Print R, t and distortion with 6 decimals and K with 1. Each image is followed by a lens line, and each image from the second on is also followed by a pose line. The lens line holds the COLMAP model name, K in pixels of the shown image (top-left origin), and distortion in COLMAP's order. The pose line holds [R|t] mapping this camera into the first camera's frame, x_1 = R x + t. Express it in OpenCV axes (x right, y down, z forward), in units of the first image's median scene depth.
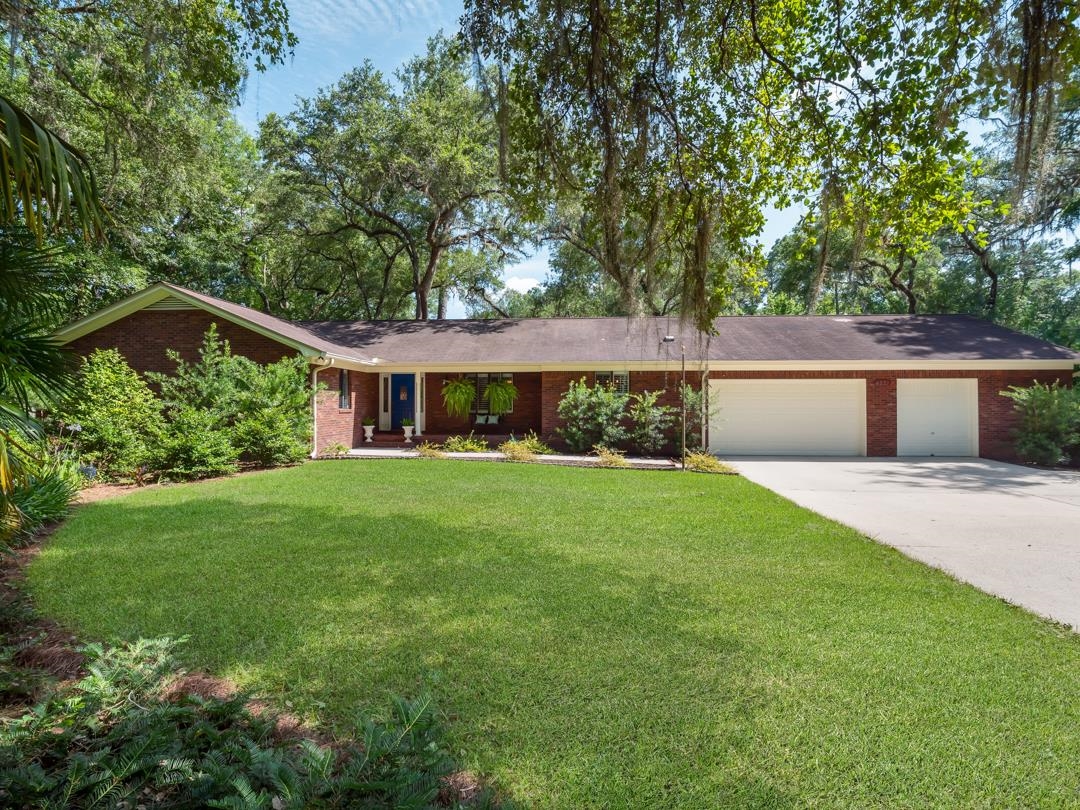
lens RADIAL K [[526.9, 0, 537.9], [0, 526.9, 396.7], [0, 0, 1]] dist [-0.003275, -0.001764]
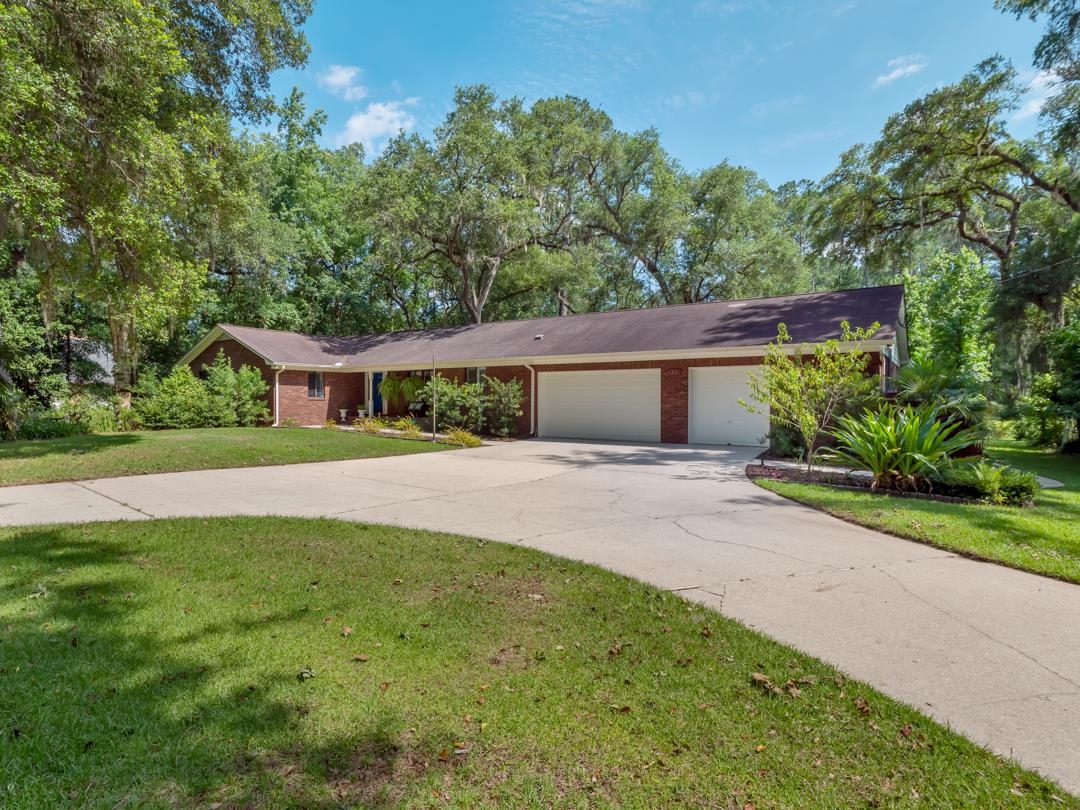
lens RADIAL K [[526.9, 0, 537.9], [0, 526.9, 396.7], [0, 0, 1]] dist [-0.003275, -0.001764]
pose [[0.884695, -0.001771, -0.466167, 0.893732], [0.012323, 0.999732, 0.019590, -0.001332], [0.466007, -0.023076, 0.884480, -0.031788]]
